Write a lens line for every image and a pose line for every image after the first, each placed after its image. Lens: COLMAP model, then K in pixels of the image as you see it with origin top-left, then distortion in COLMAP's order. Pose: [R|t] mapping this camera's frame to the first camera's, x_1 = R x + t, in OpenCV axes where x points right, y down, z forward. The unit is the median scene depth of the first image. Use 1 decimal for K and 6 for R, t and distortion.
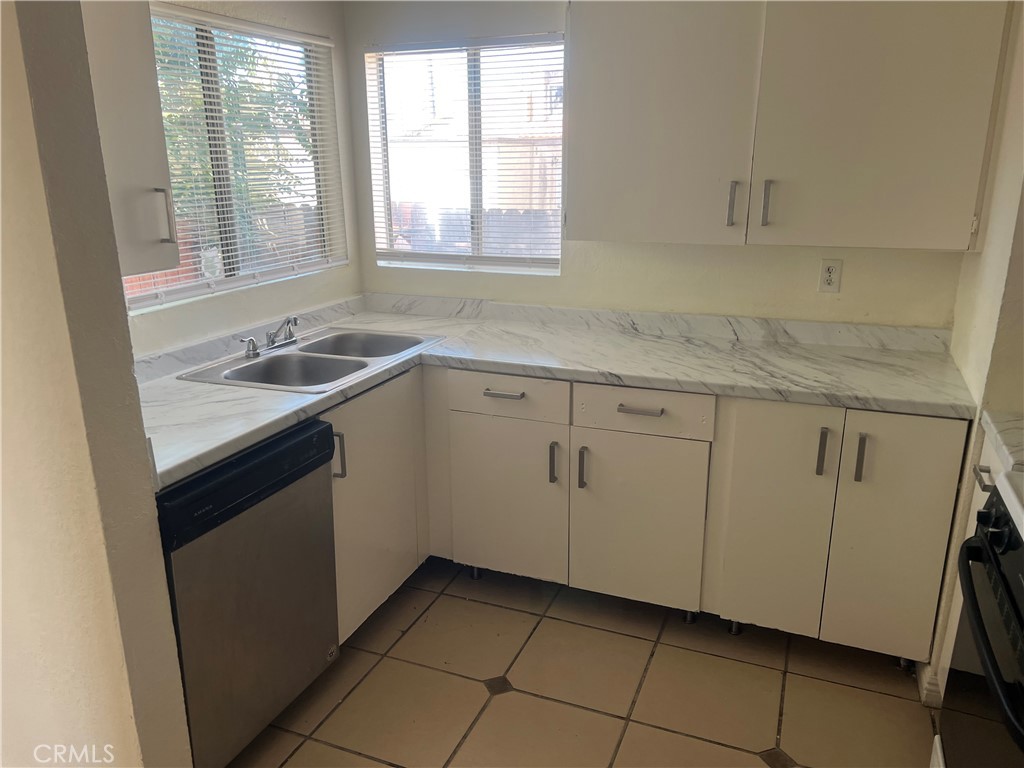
lens RADIAL K [[771.0, 0, 505.9], [0, 771.0, 390.6], [0, 0, 1]] dist [0.046851, -0.056607]
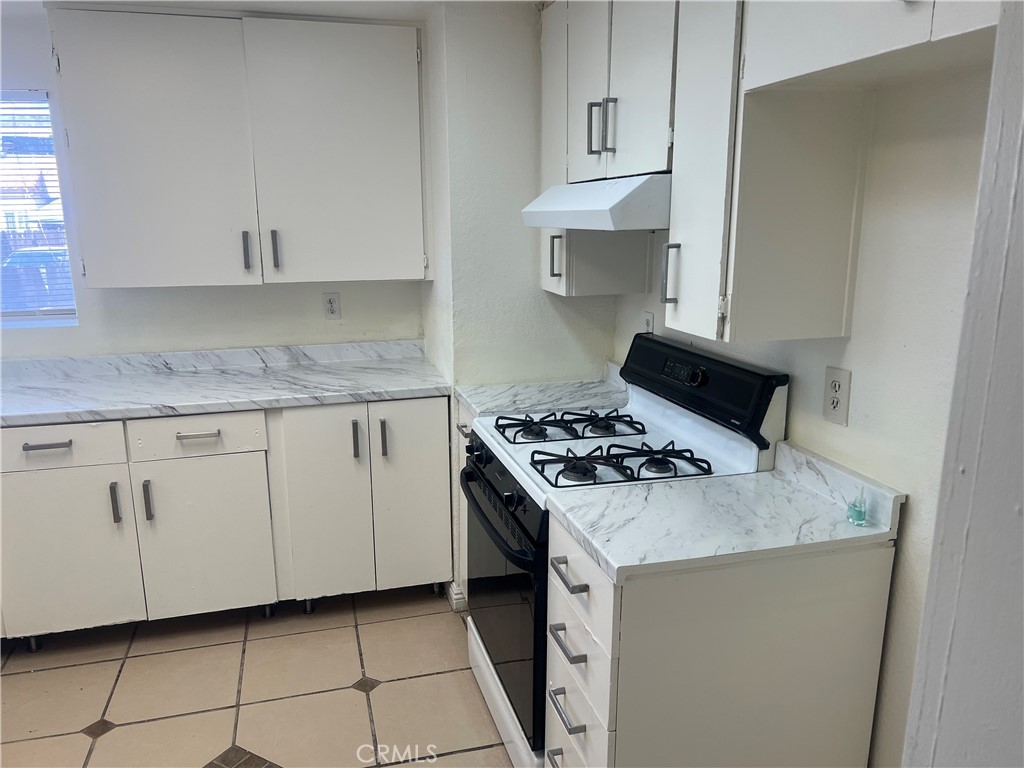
lens RADIAL K [[771.0, 0, 509.9], [0, 771.0, 387.3], [0, 0, 1]] dist [0.046851, -0.056607]
pose [[0.791895, -0.134309, 0.595704, -0.121457], [0.174865, 0.984537, -0.010479, 0.046743], [-0.585085, 0.112466, 0.803136, -0.157556]]
